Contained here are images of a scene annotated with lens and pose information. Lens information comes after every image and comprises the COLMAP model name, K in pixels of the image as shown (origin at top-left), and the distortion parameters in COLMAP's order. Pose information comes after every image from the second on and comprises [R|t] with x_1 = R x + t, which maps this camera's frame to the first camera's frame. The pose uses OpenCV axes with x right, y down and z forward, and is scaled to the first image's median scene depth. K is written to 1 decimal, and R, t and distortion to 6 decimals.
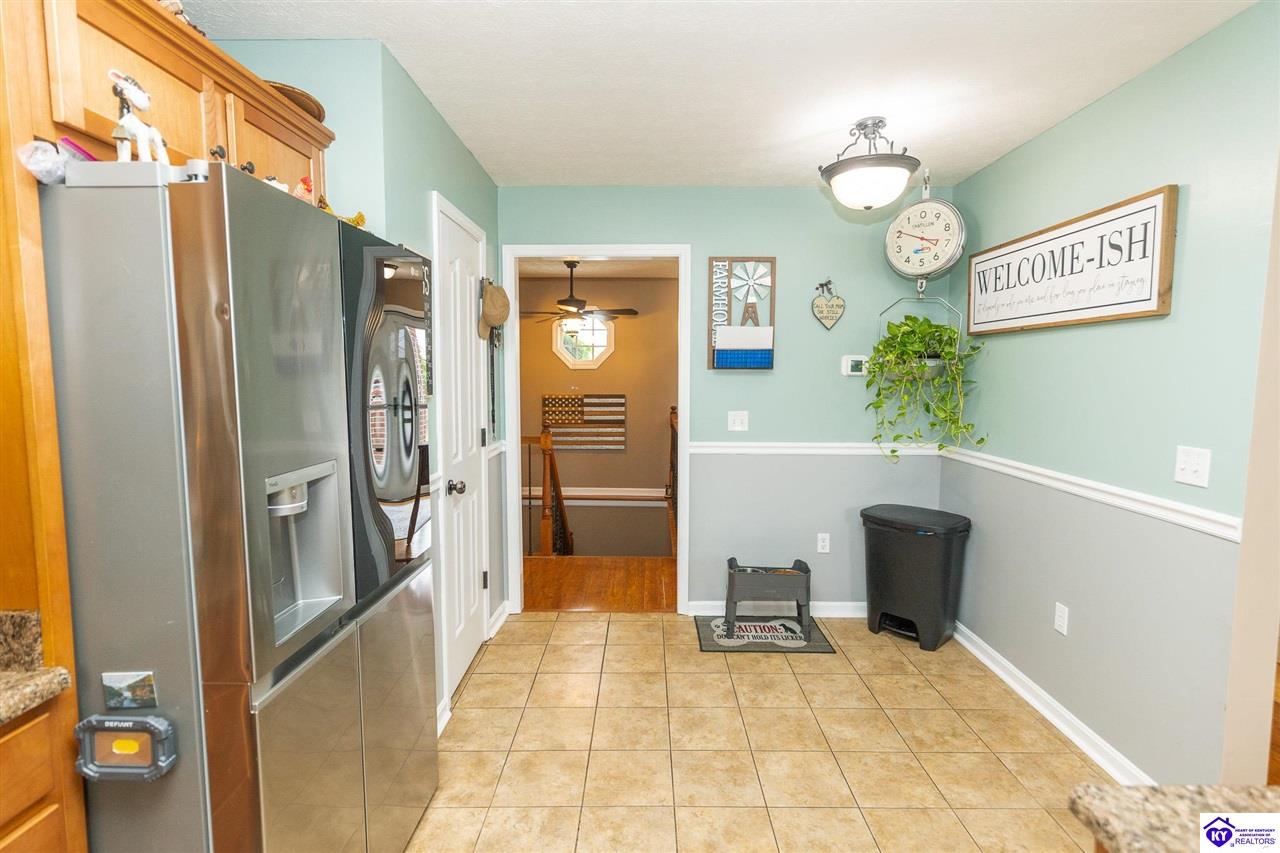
lens RADIAL K [[635.3, 0, 642.3], [0, 635.3, 424.2], [0, 0, 1]] dist [-0.001053, 0.000164]
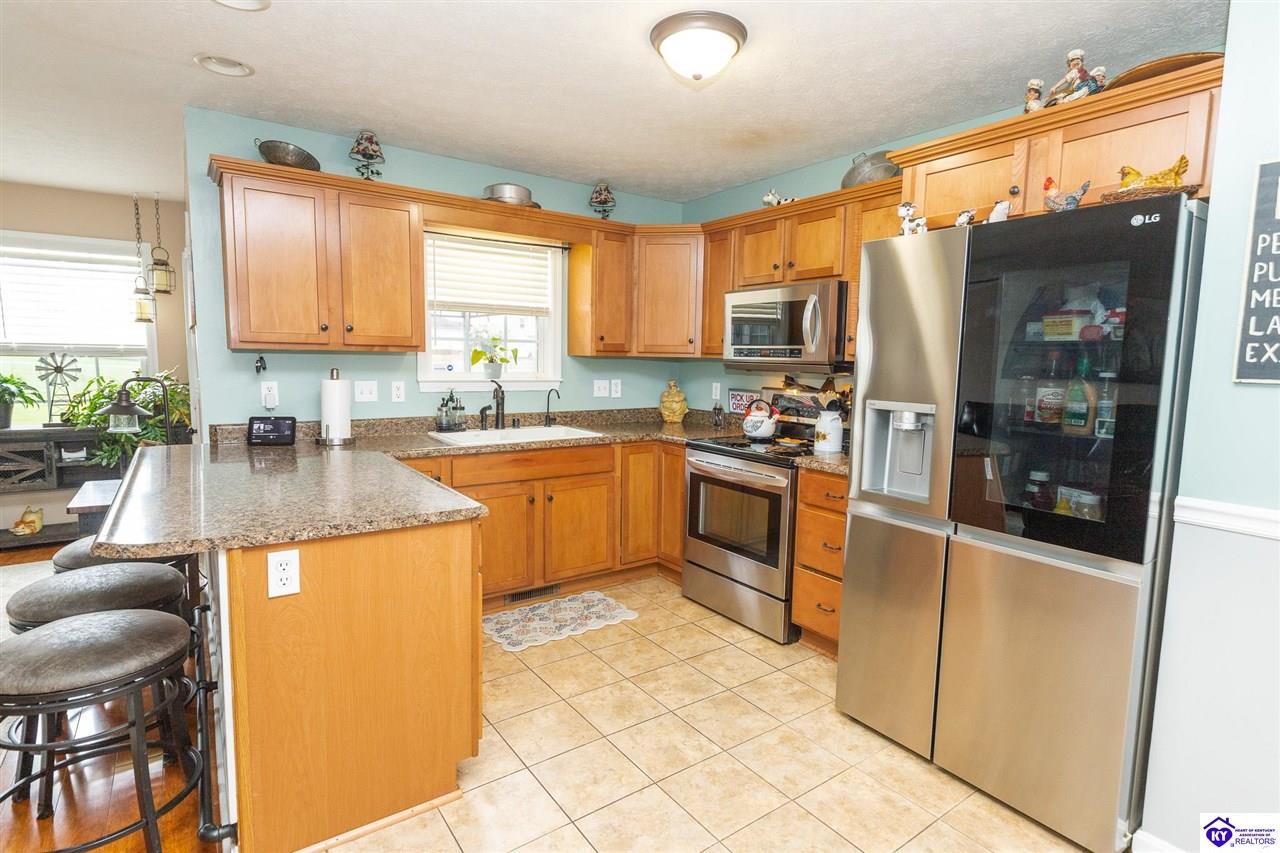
lens RADIAL K [[635.3, 0, 642.3], [0, 635.3, 424.2], [0, 0, 1]] dist [-0.001053, 0.000164]
pose [[-0.807451, 0.043928, -0.588297, 0.536037], [-0.075121, 0.981450, 0.176390, -0.060401], [0.585132, 0.186620, -0.789172, 1.062954]]
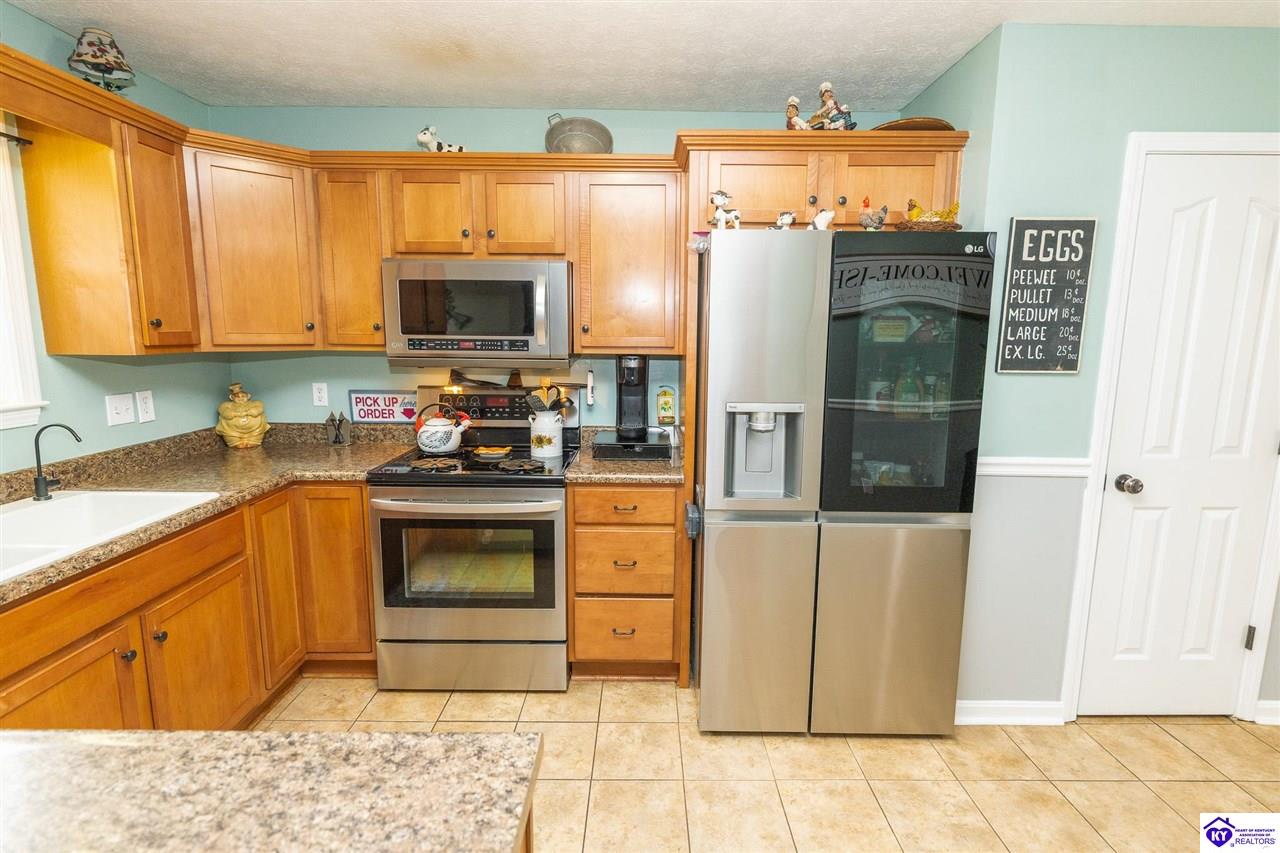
lens RADIAL K [[616.1, 0, 642.8], [0, 616.1, 424.5], [0, 0, 1]] dist [0.000460, -0.000659]
pose [[0.011301, 0.146147, -0.989198, 0.554247], [-0.100674, 0.984401, 0.144288, -0.036619], [0.994855, 0.097956, 0.025838, 0.368605]]
